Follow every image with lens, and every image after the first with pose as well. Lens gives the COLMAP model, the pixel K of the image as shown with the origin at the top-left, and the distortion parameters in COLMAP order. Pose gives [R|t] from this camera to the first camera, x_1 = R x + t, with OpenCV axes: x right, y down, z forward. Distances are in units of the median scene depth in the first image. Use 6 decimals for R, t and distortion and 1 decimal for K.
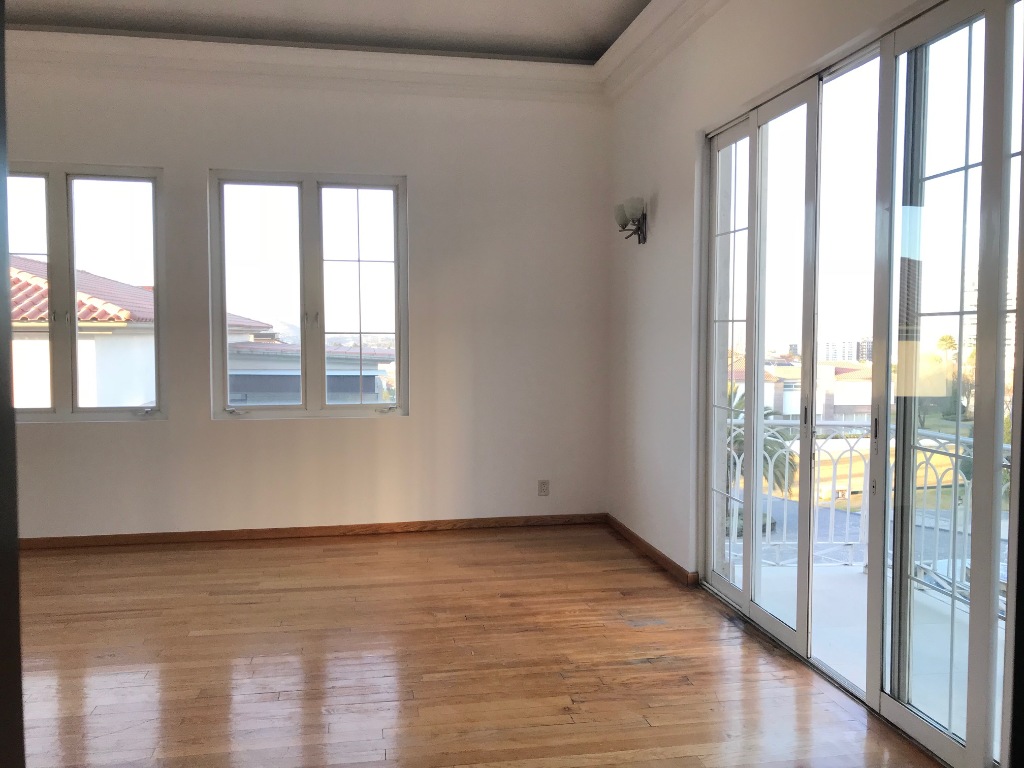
lens RADIAL K [[830.3, 0, 512.0], [0, 830.3, 384.0], [0, 0, 1]] dist [0.019492, 0.000270]
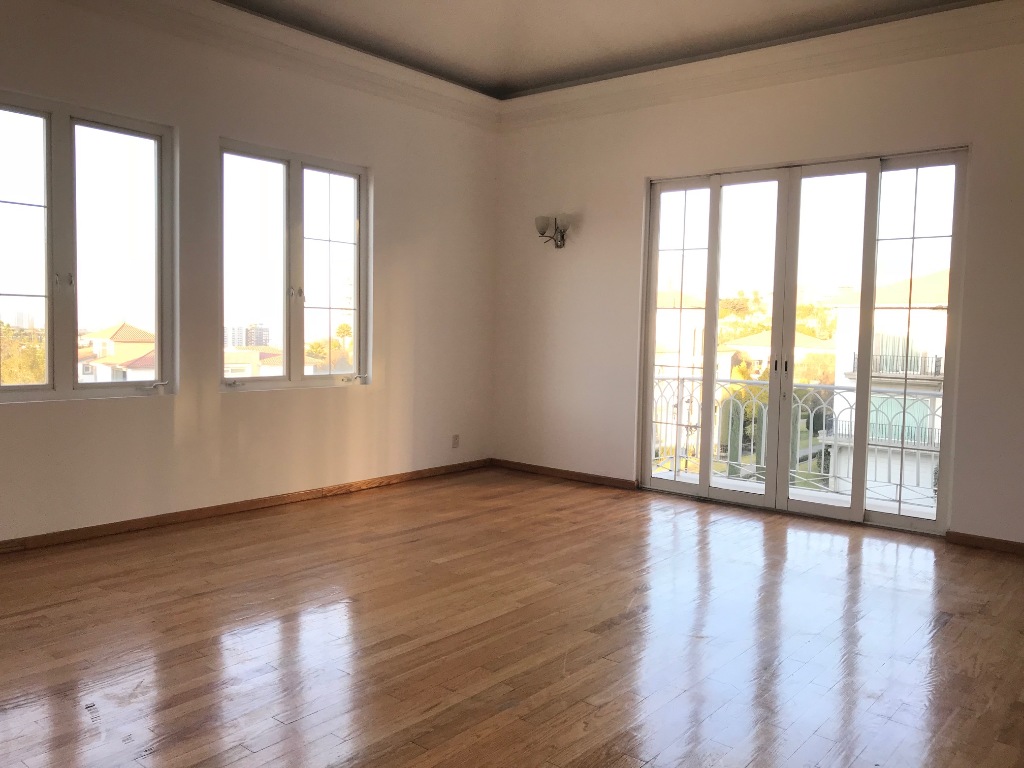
lens RADIAL K [[830.3, 0, 512.0], [0, 830.3, 384.0], [0, 0, 1]] dist [0.019492, 0.000270]
pose [[0.765277, -0.027855, 0.643098, -0.714169], [0.016944, 0.999589, 0.023133, 0.016038], [-0.643478, -0.006807, 0.765435, 0.025426]]
